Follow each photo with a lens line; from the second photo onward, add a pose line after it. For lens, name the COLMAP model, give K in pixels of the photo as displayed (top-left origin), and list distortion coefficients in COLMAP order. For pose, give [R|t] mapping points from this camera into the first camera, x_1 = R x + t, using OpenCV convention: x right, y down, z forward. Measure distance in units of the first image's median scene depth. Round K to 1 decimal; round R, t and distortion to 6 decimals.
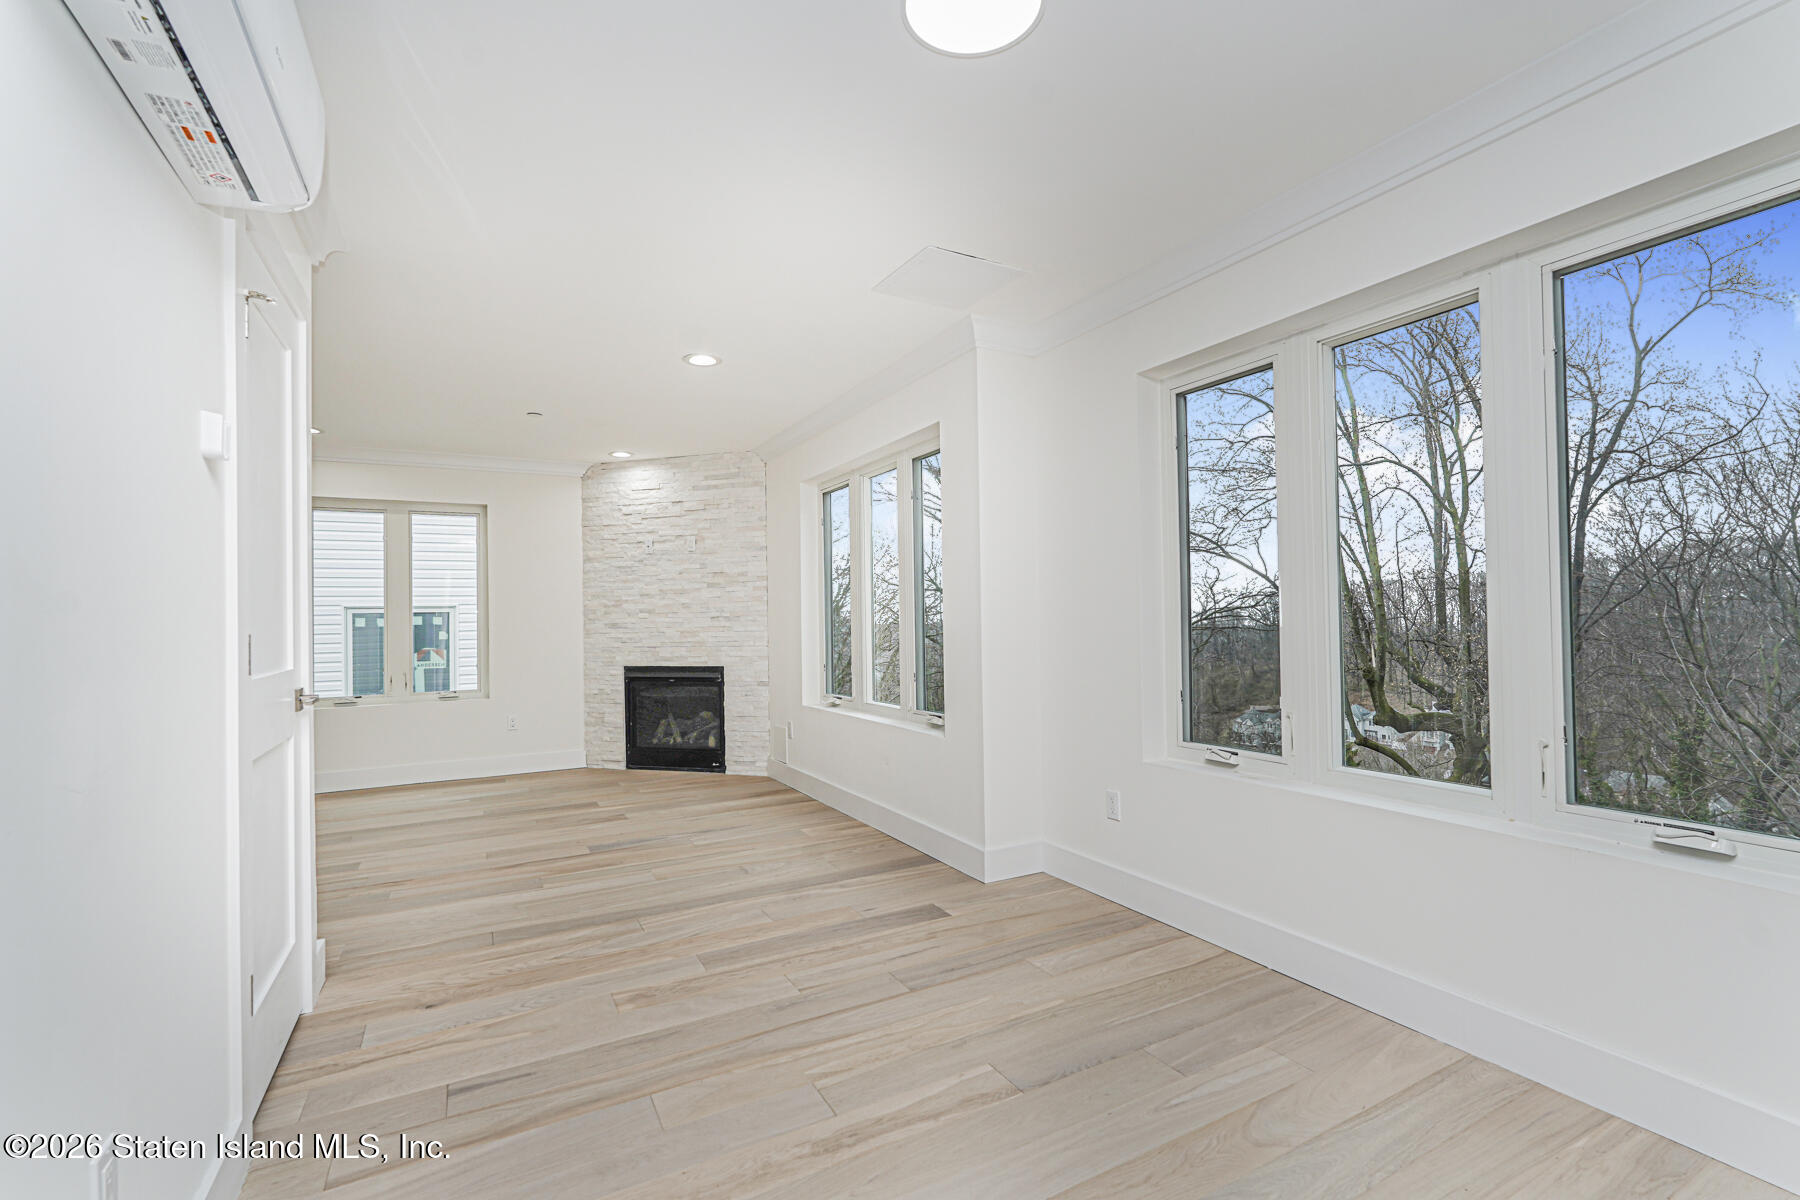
lens RADIAL K [[793.6, 0, 903.8], [0, 793.6, 603.5], [0, 0, 1]] dist [-0.013102, 0.007583]
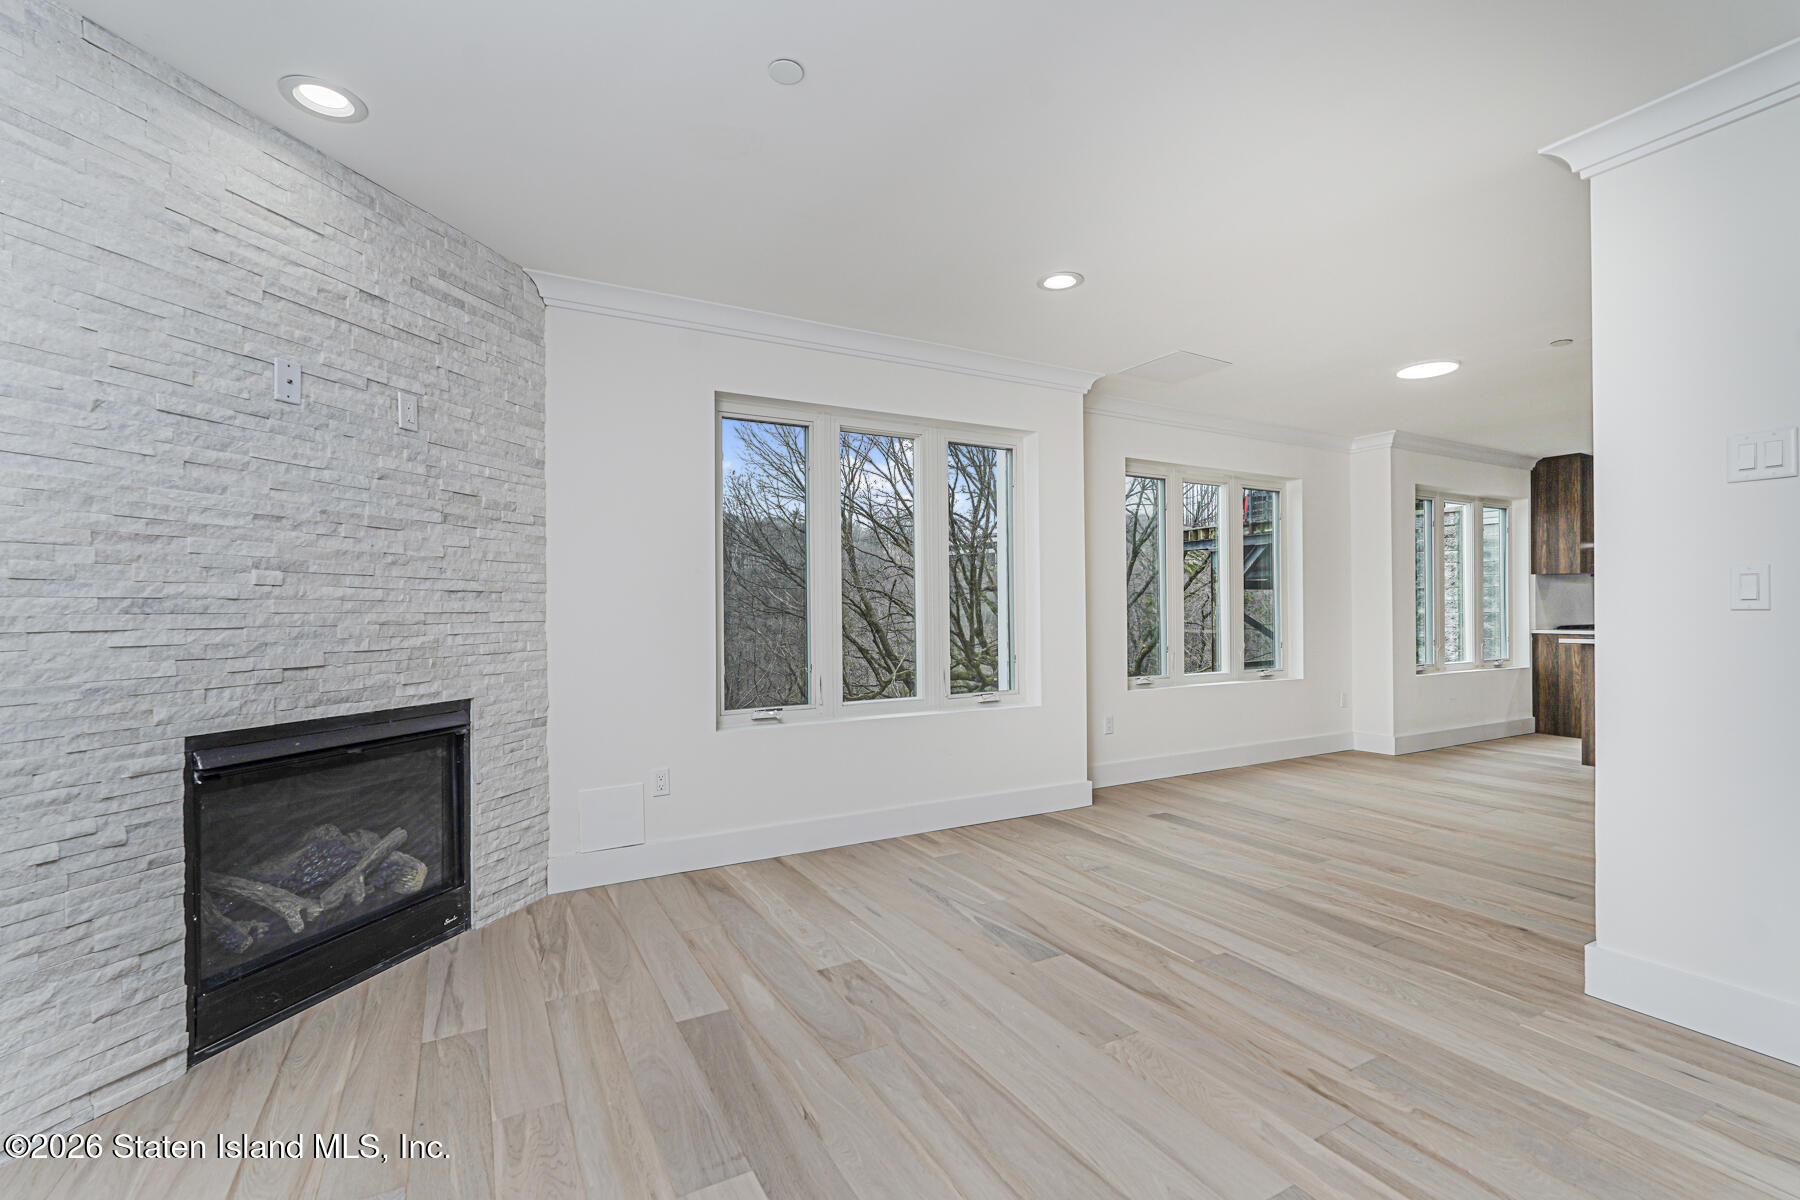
lens RADIAL K [[793.6, 0, 890.6], [0, 793.6, 605.0], [0, 0, 1]] dist [-0.013102, 0.007583]
pose [[0.001294, 0.023116, 0.999732, -1.012071], [-0.015064, 0.999620, -0.023094, 0.046809], [-0.999886, -0.015030, 0.001642, 1.108276]]
